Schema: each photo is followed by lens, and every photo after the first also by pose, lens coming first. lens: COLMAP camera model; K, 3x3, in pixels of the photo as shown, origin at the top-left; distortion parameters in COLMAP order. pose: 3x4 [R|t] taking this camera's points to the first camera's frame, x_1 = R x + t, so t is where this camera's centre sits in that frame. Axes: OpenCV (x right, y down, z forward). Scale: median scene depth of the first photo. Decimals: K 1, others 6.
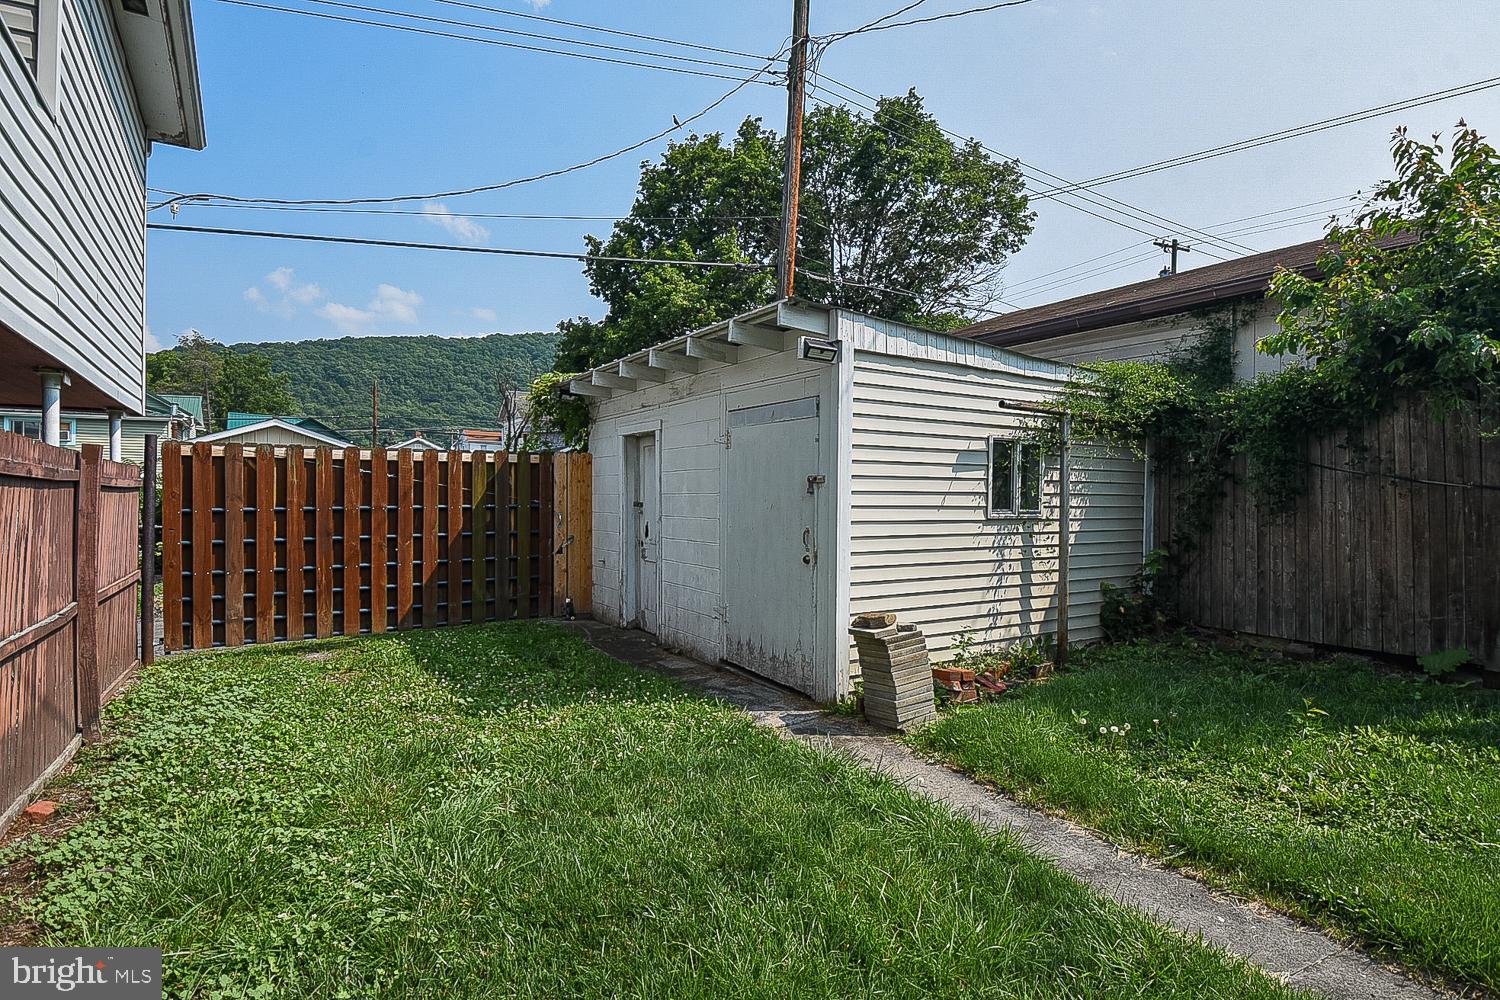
lens RADIAL K [[774.9, 0, 750.0], [0, 774.9, 500.0], [0, 0, 1]] dist [0.000657, 0.000026]
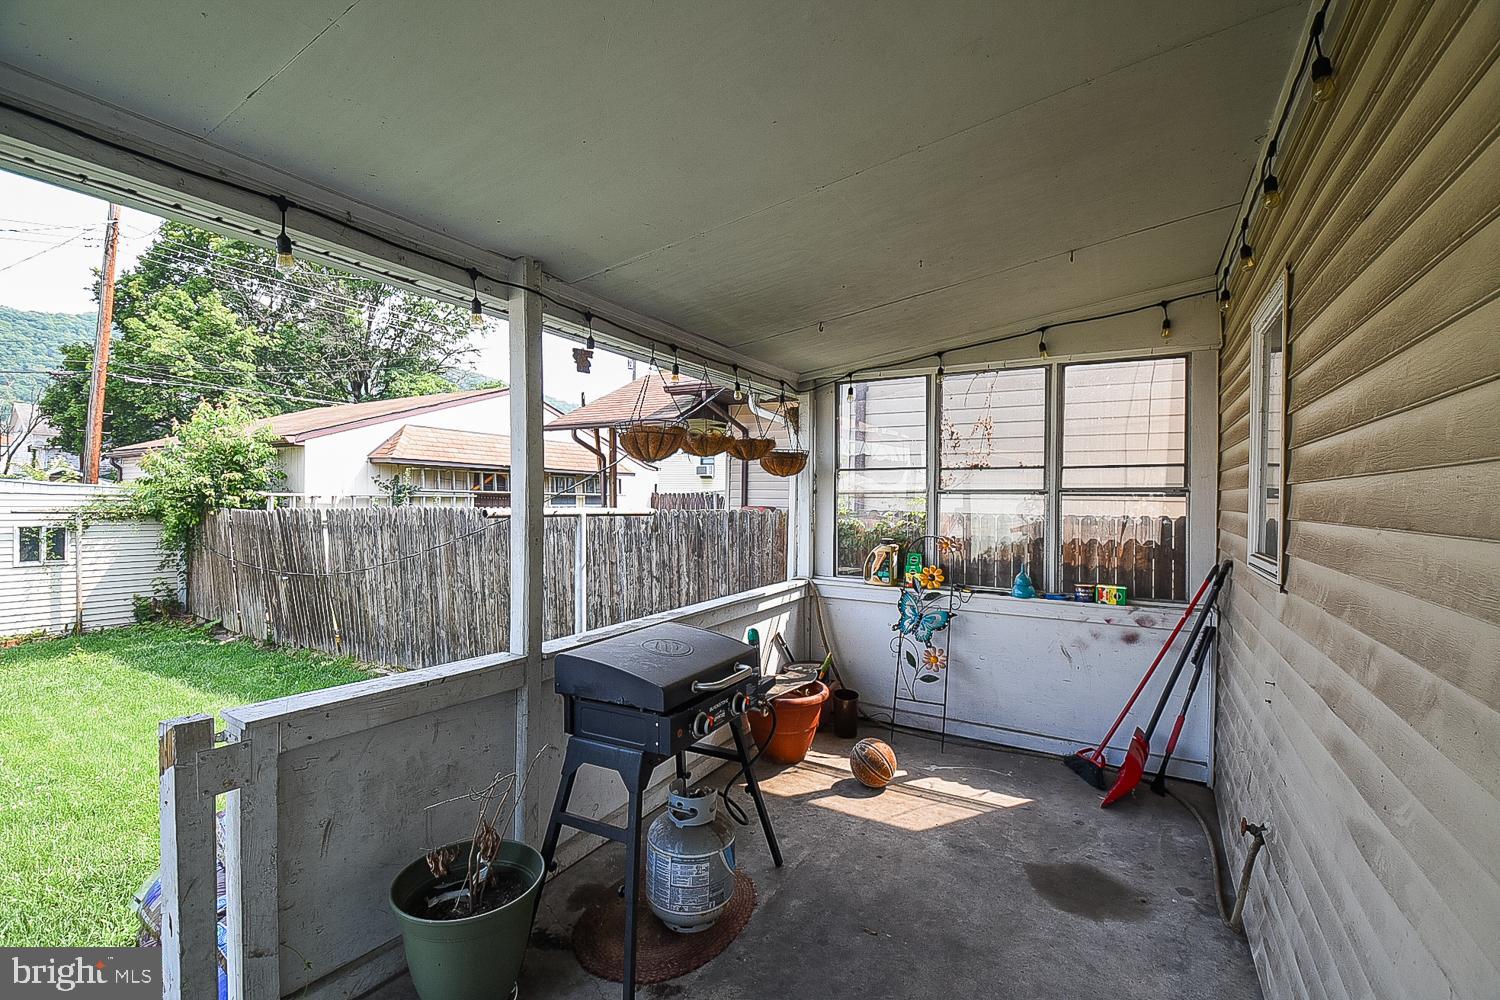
lens RADIAL K [[666.6, 0, 745.6], [0, 666.6, 502.1], [0, 0, 1]] dist [0.004529, -0.015817]
pose [[0.894749, 0.003529, 0.446555, 1.184135], [-0.003898, 0.999992, -0.000093, -0.142657], [-0.446552, -0.001658, 0.894756, -1.283896]]
